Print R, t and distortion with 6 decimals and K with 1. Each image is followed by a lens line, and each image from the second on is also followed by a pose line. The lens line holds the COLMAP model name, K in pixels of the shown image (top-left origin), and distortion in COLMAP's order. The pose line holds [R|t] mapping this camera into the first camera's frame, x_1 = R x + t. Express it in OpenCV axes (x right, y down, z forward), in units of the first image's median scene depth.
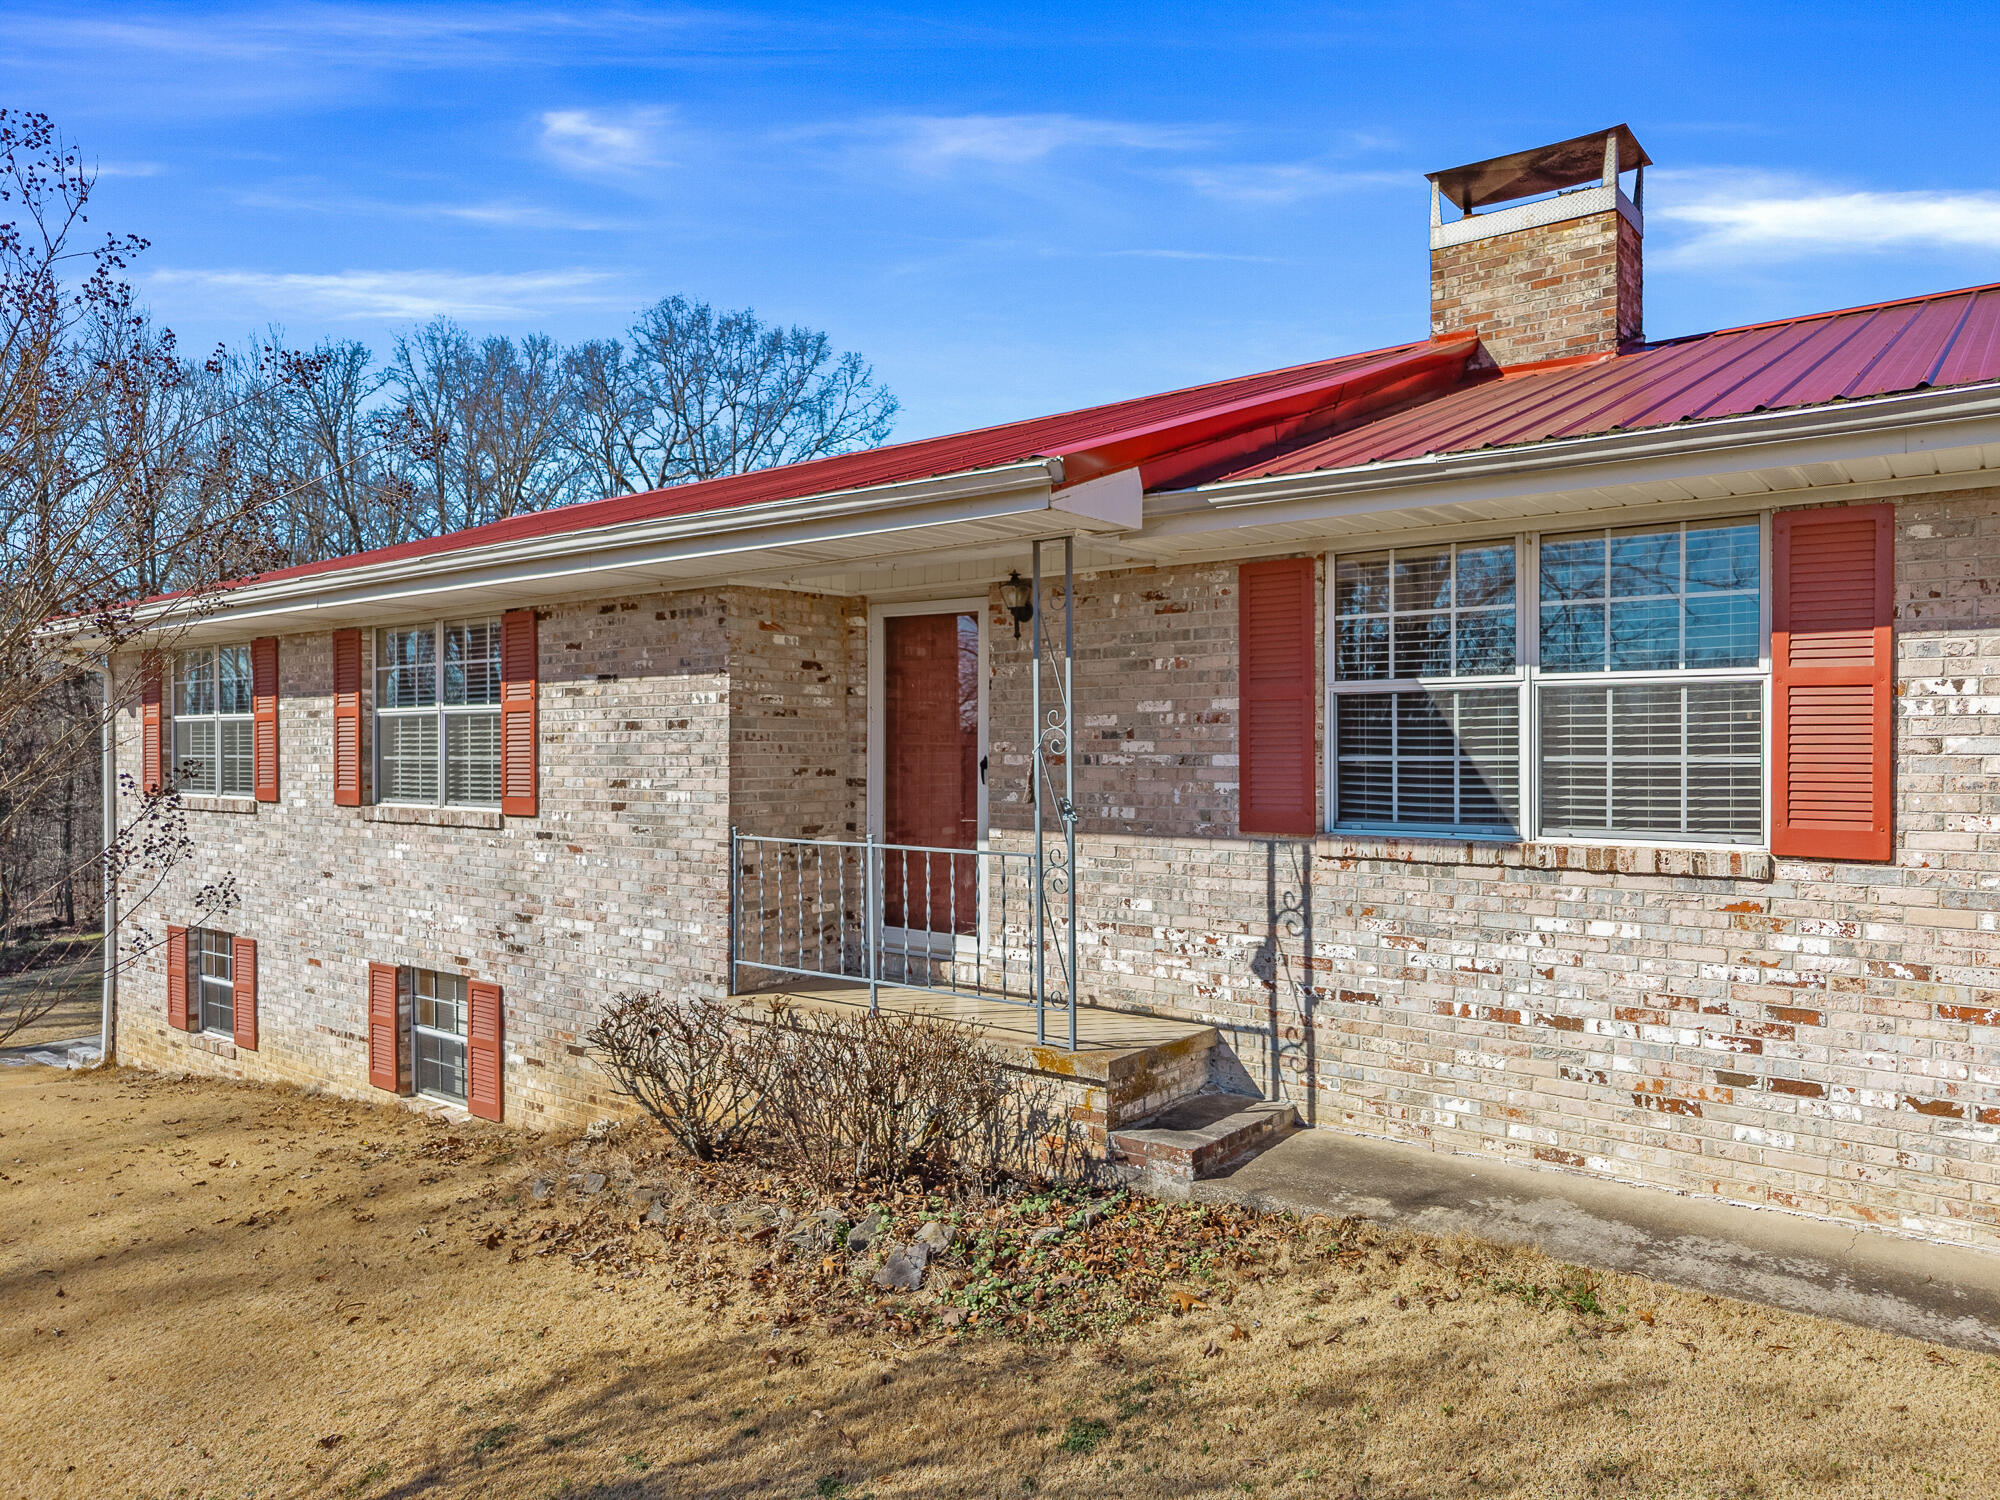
lens RADIAL K [[1373.9, 0, 1000.2], [0, 1373.9, 750.2], [0, 0, 1]] dist [0.009289, -0.005617]
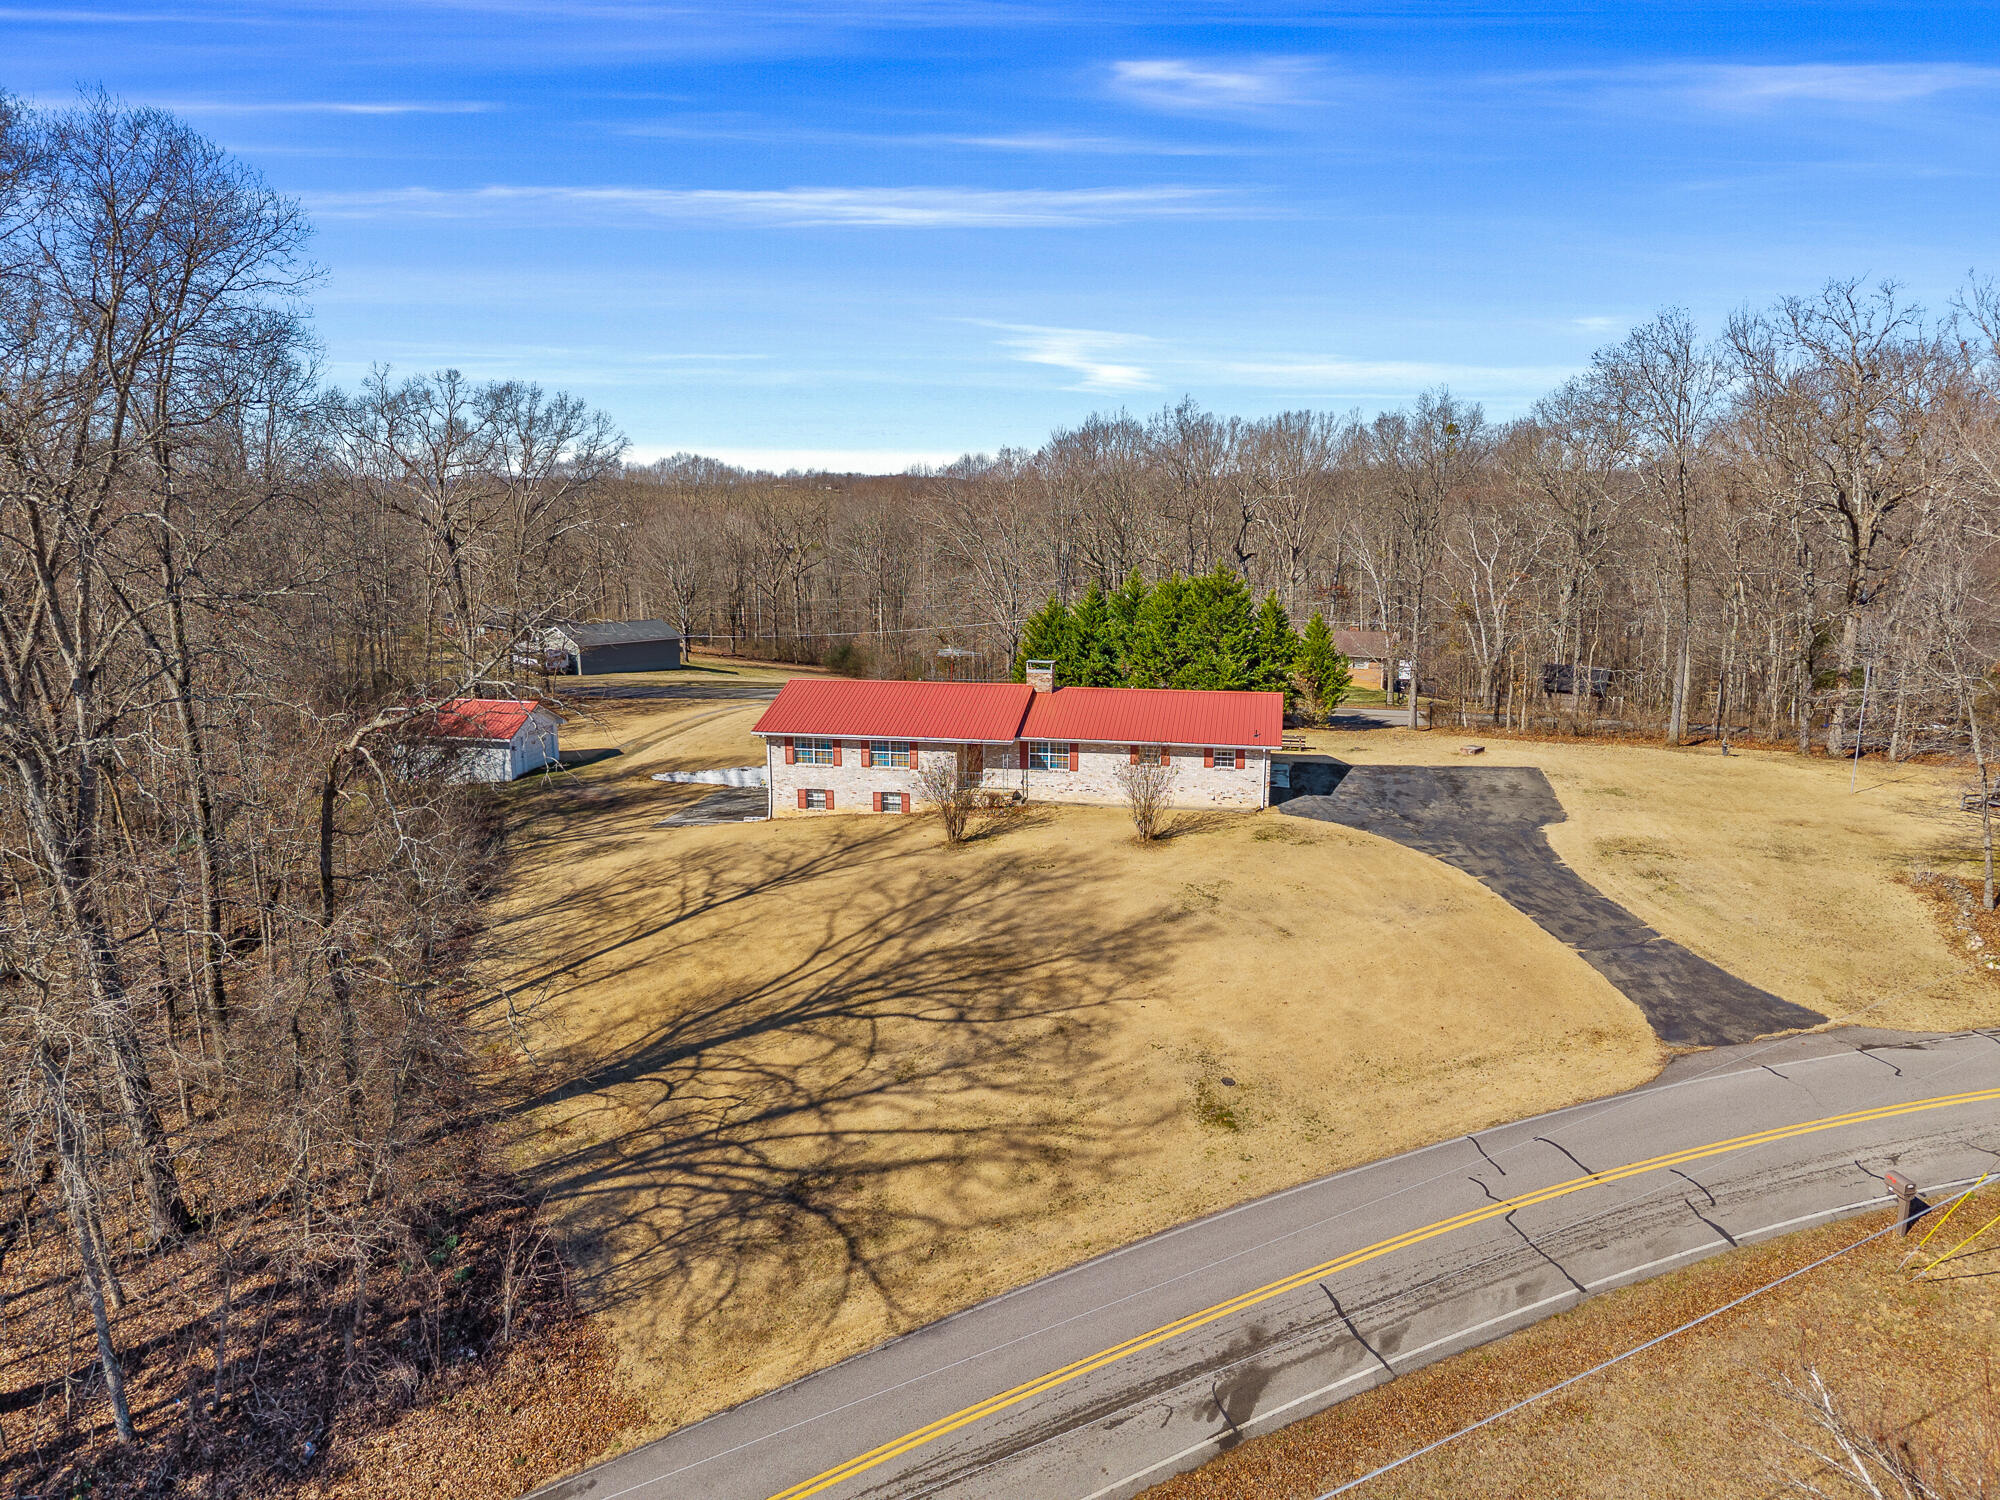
lens RADIAL K [[1373.9, 0, 1004.0], [0, 1373.9, 741.4], [0, 0, 1]] dist [0.009289, -0.005617]
pose [[0.897882, -0.083419, 0.432260, -2.952957], [0.002566, 0.982858, 0.184347, -1.384195], [-0.440228, -0.164413, 0.882705, -5.369363]]
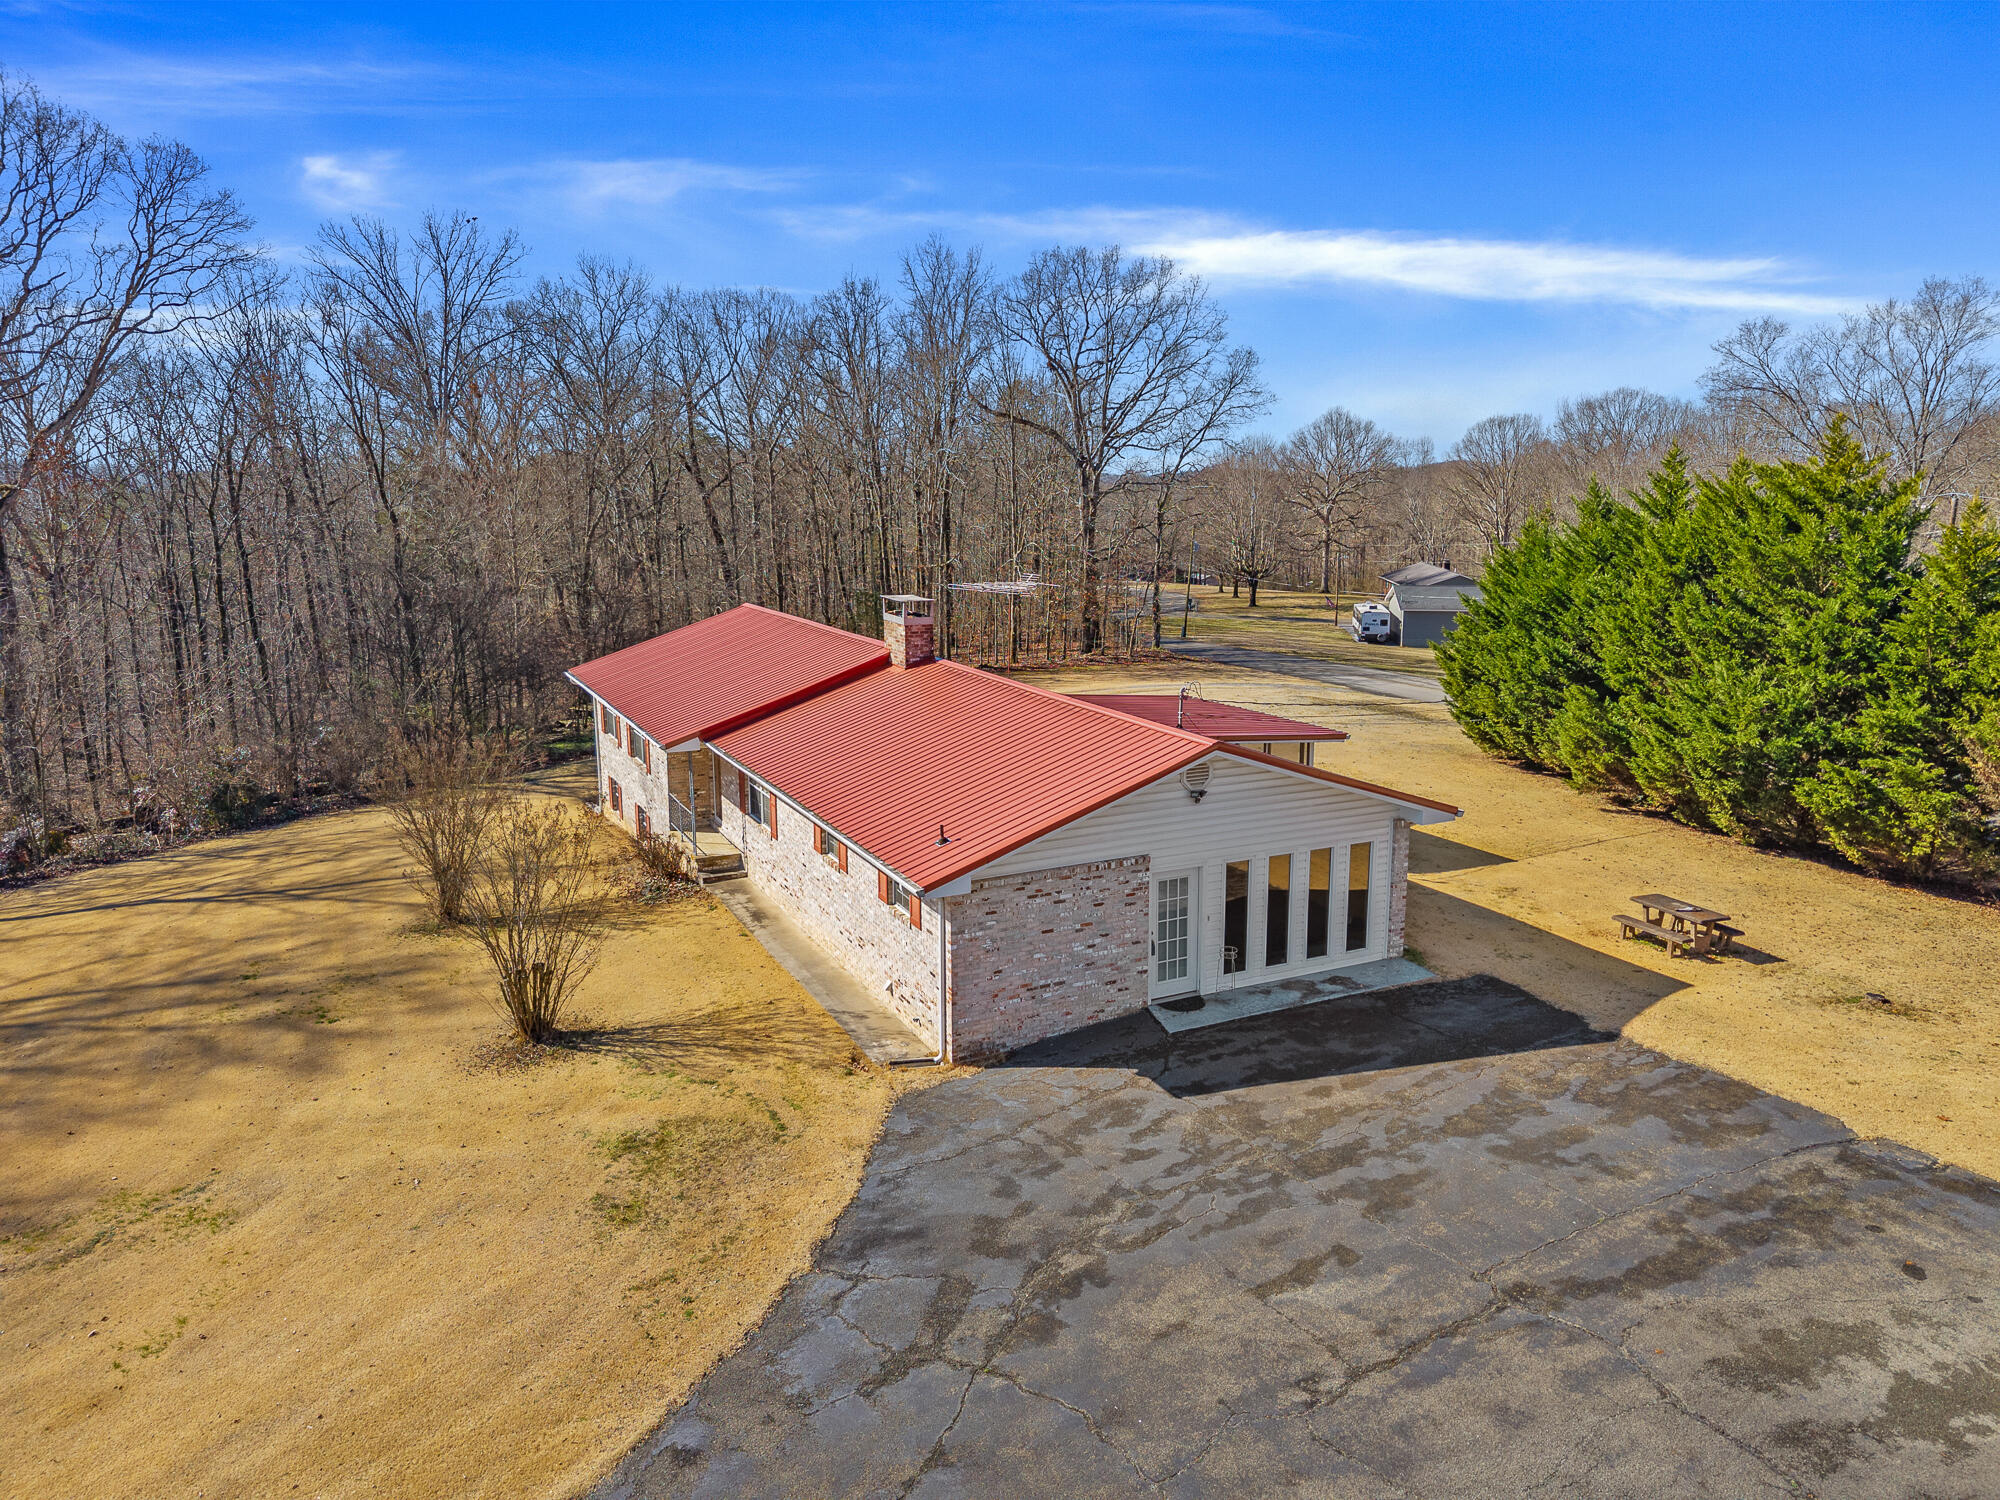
lens RADIAL K [[1373.9, 0, 979.4], [0, 1373.9, 758.2], [0, 0, 1]] dist [0.009289, -0.005617]
pose [[0.894619, 0.090202, -0.437631, 2.078787], [0.001114, 0.978959, 0.204053, -0.752921], [0.446829, -0.183037, 0.875695, -1.856148]]
